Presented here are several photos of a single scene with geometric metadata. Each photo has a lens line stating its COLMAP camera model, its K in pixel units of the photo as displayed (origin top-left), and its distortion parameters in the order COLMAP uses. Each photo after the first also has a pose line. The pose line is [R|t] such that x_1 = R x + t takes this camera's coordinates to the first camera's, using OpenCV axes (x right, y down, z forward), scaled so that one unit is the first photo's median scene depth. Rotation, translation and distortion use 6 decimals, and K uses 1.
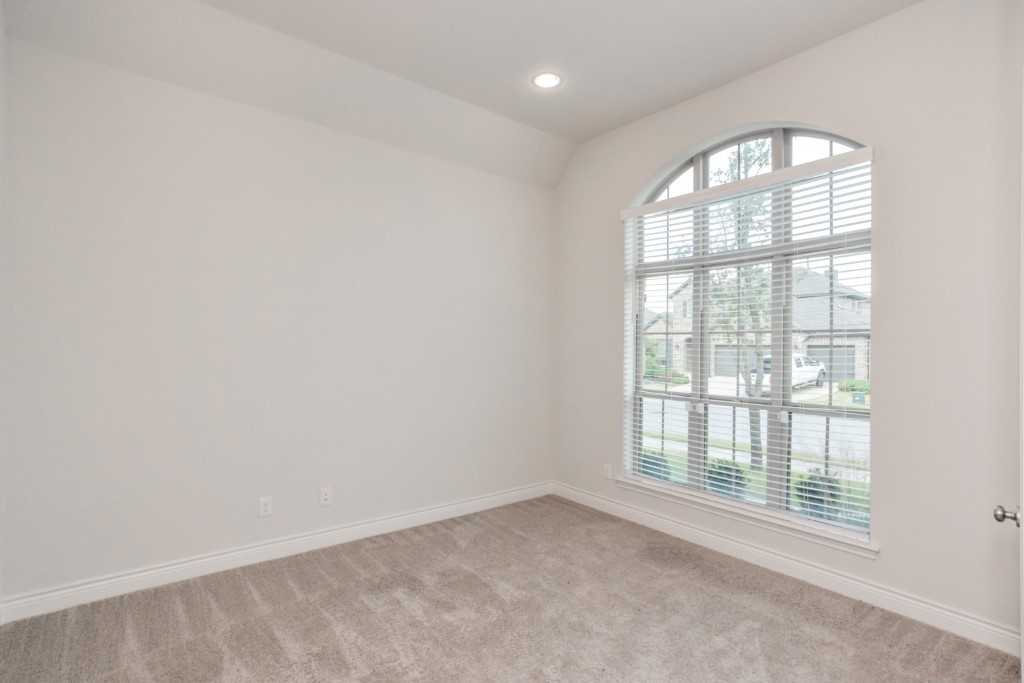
lens RADIAL K [[500.5, 0, 510.1], [0, 500.5, 346.5], [0, 0, 1]] dist [-0.007669, 0.006565]
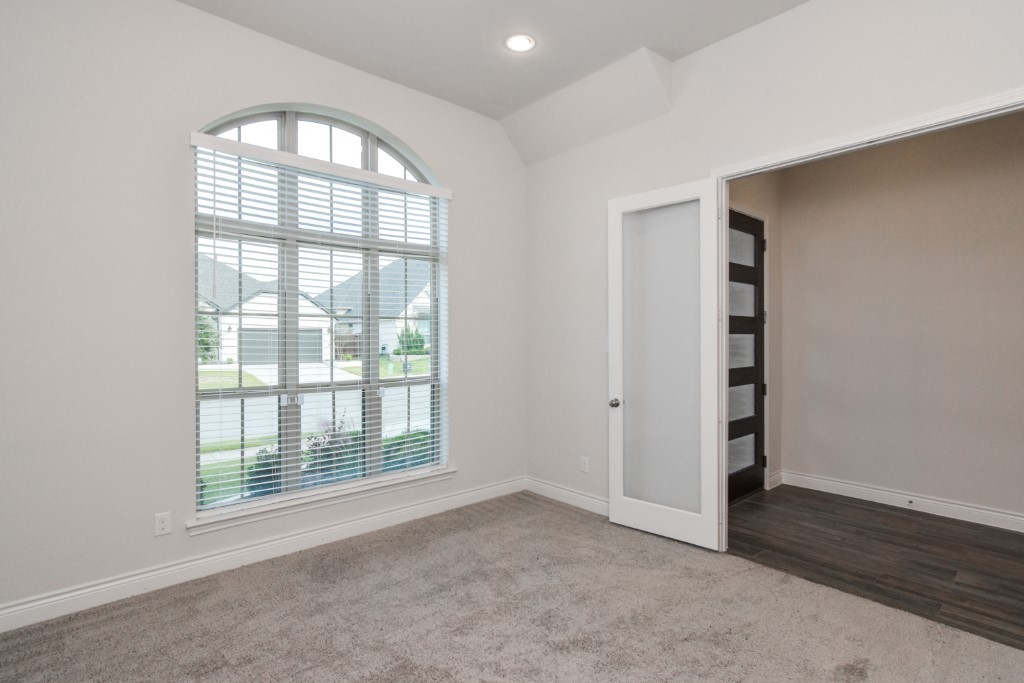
lens RADIAL K [[500.5, 0, 509.9], [0, 500.5, 335.2], [0, 0, 1]] dist [-0.007669, 0.006565]
pose [[-0.042208, -0.013251, 0.999021, -0.517336], [-0.005334, 0.999901, 0.013037, -0.004976], [-0.999095, -0.004779, -0.042274, 0.643662]]
